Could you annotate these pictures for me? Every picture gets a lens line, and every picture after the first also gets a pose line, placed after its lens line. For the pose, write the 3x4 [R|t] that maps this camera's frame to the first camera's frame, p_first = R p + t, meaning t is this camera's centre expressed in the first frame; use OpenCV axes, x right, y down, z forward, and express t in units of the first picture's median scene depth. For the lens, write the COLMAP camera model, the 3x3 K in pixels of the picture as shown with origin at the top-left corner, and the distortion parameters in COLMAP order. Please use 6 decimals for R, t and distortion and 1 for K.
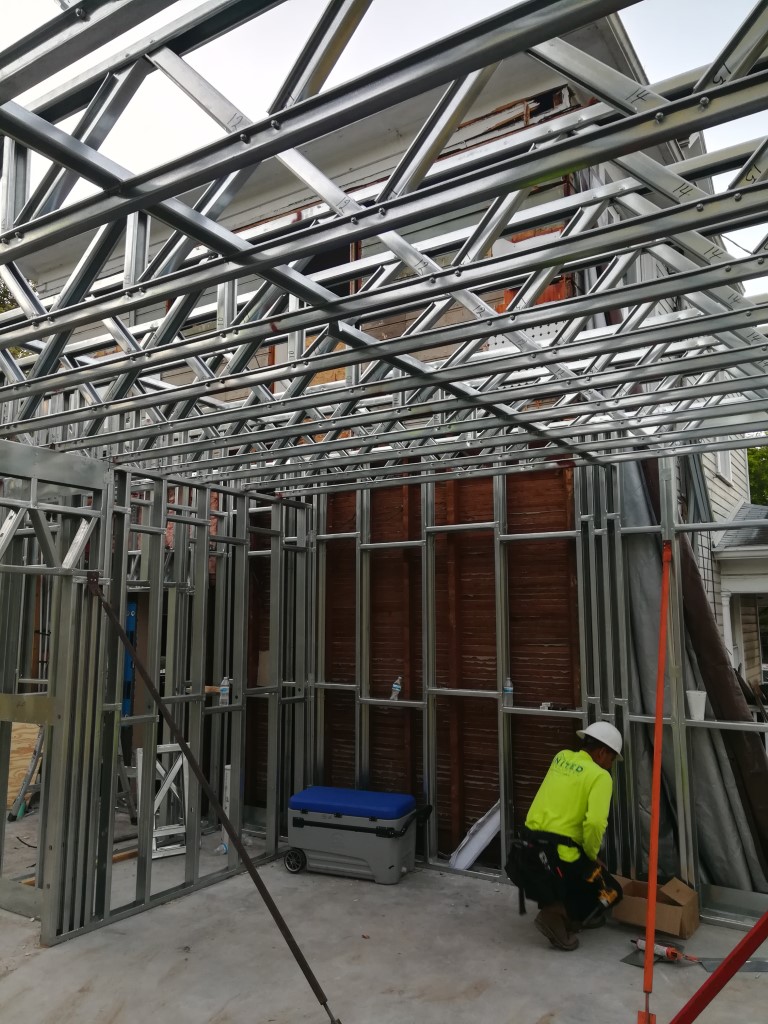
lens RADIAL K [[783.9, 0, 384.0], [0, 783.9, 512.0], [0, 0, 1]] dist [0.016954, 0.001925]
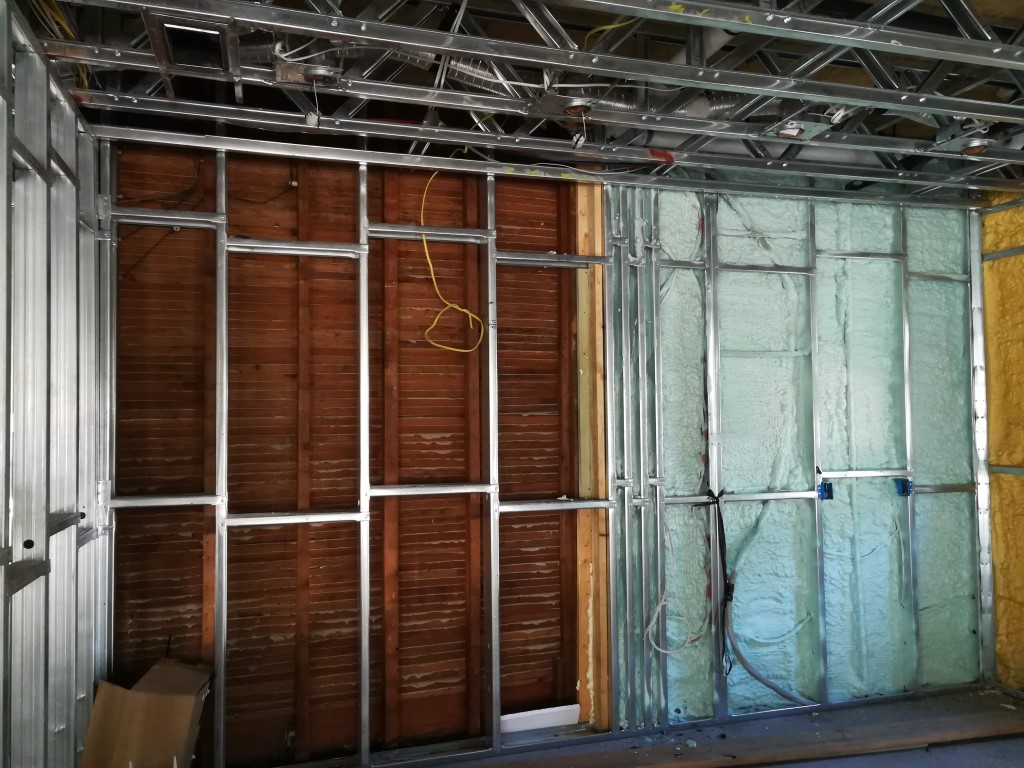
lens RADIAL K [[783.9, 0, 512.0], [0, 783.9, 384.0], [0, 0, 1]] dist [0.016954, 0.001925]
pose [[0.659322, 0.016312, 0.751683, -0.329449], [-0.098123, 0.993081, 0.064515, 0.094809], [-0.745430, -0.116294, 0.656361, 0.531034]]
